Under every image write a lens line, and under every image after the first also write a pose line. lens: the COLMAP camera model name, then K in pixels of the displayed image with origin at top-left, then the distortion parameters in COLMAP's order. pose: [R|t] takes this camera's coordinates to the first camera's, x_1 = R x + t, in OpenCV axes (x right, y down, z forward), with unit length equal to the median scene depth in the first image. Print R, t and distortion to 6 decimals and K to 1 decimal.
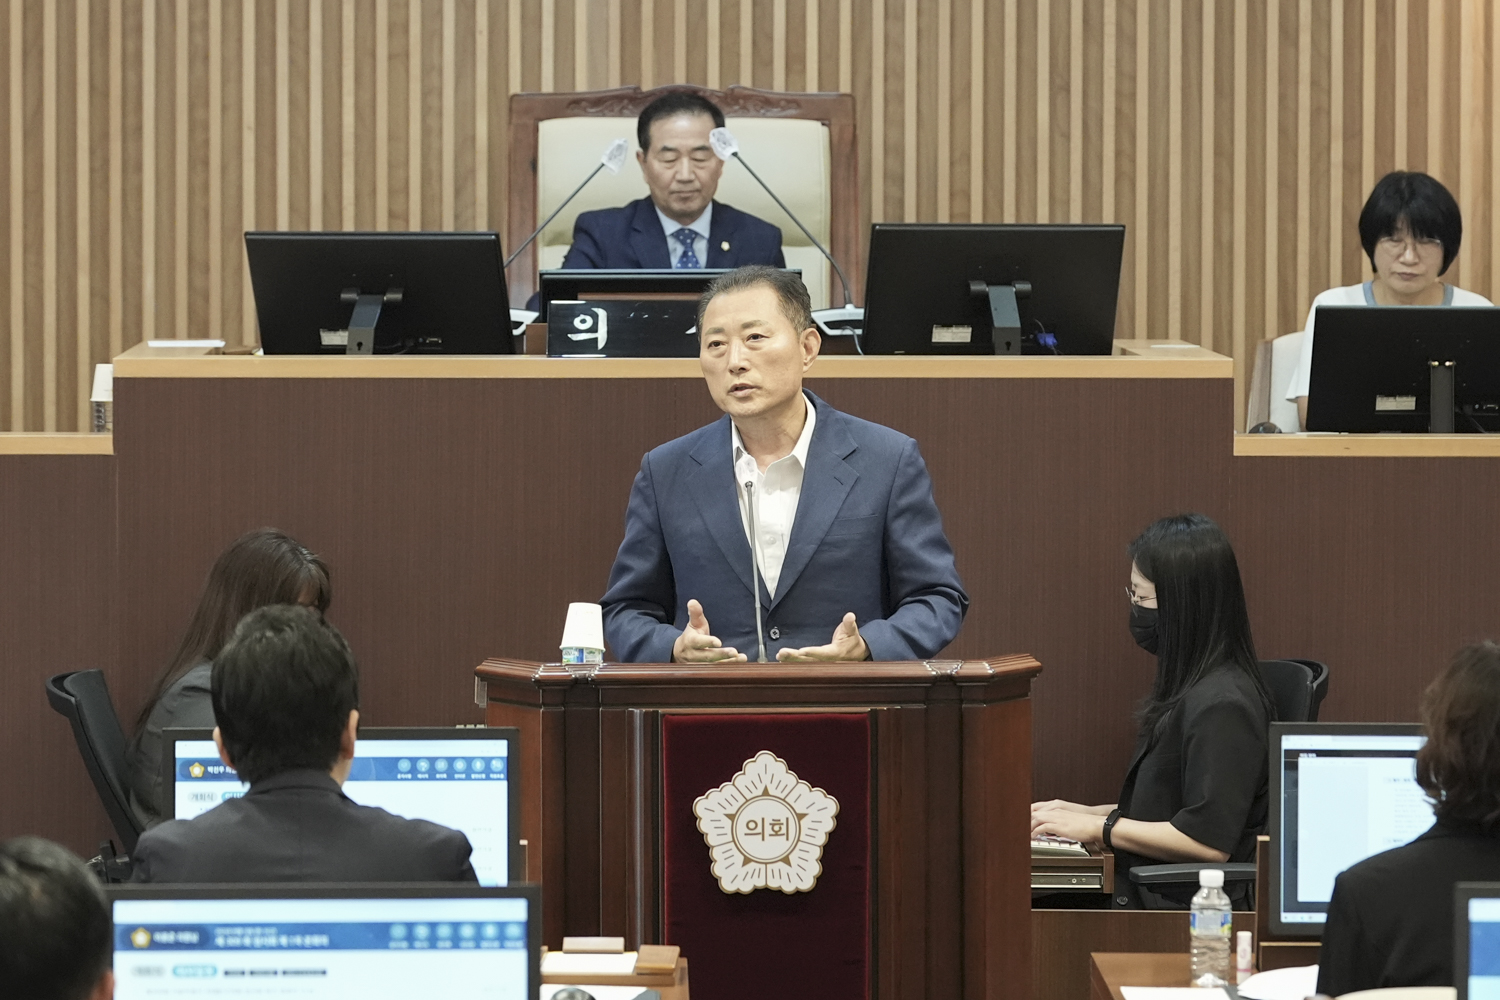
lens RADIAL K [[6969.2, 0, 749.3], [0, 6969.2, 496.0], [0, 0, 1]] dist [-0.066886, 0.000000]
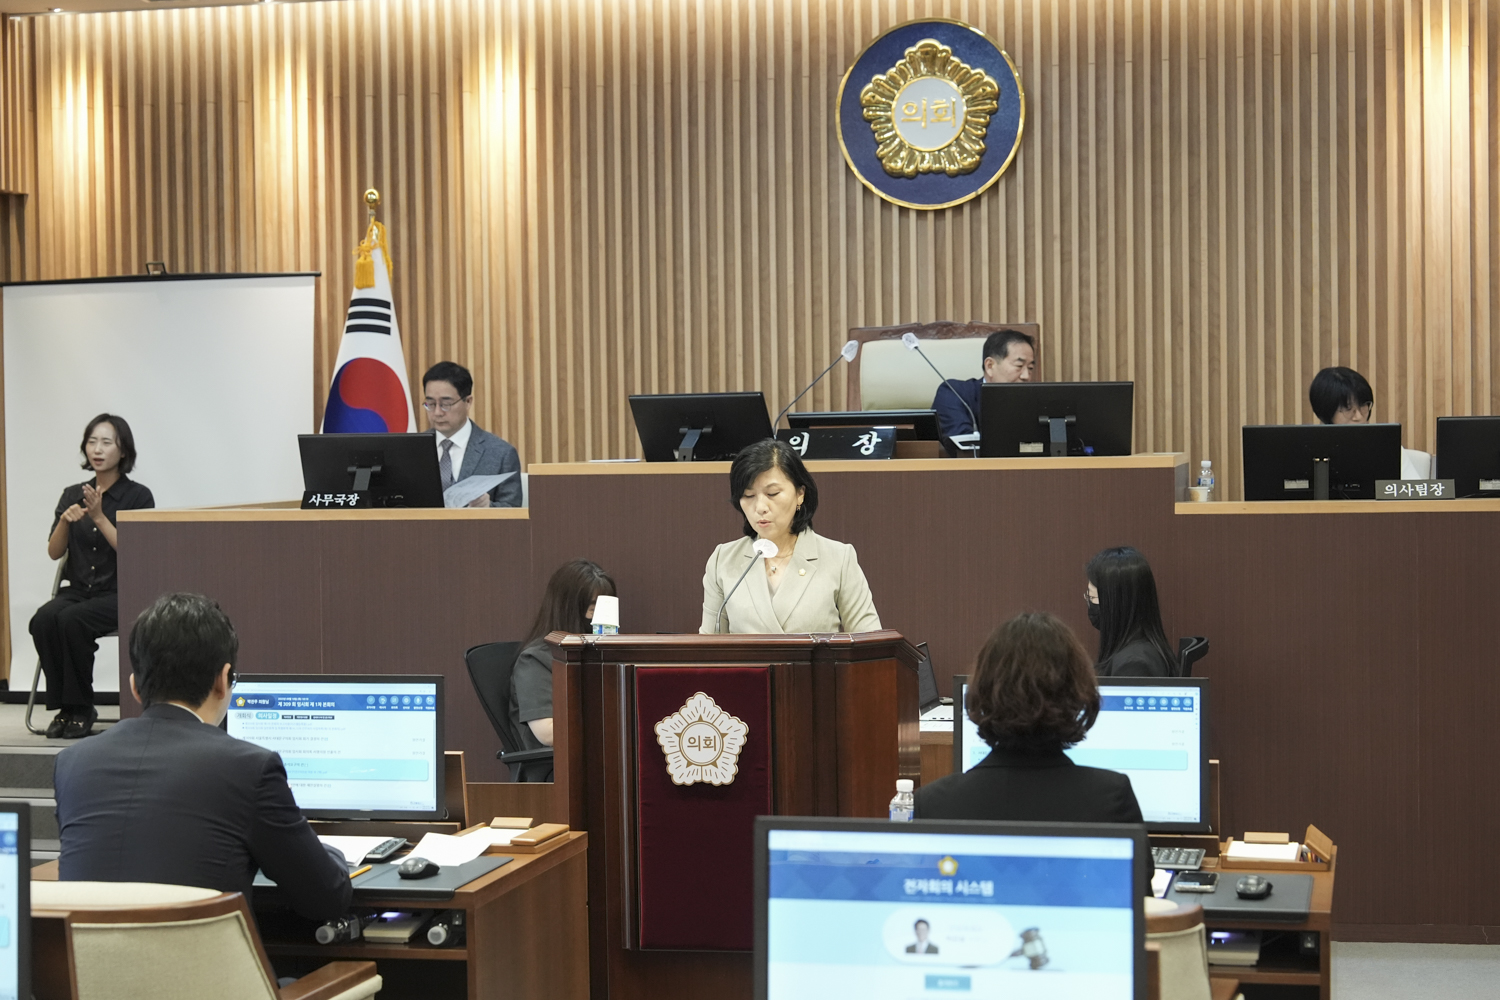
lens RADIAL K [[2740.1, 0, 704.7], [0, 2740.1, 495.6], [0, 0, 1]] dist [0.003610, 0.000000]
pose [[0.967102, -0.010644, -0.254166, 0.156014], [0.002498, 0.999473, -0.032351, 0.013048], [0.254376, 0.030652, 0.966619, 0.418815]]
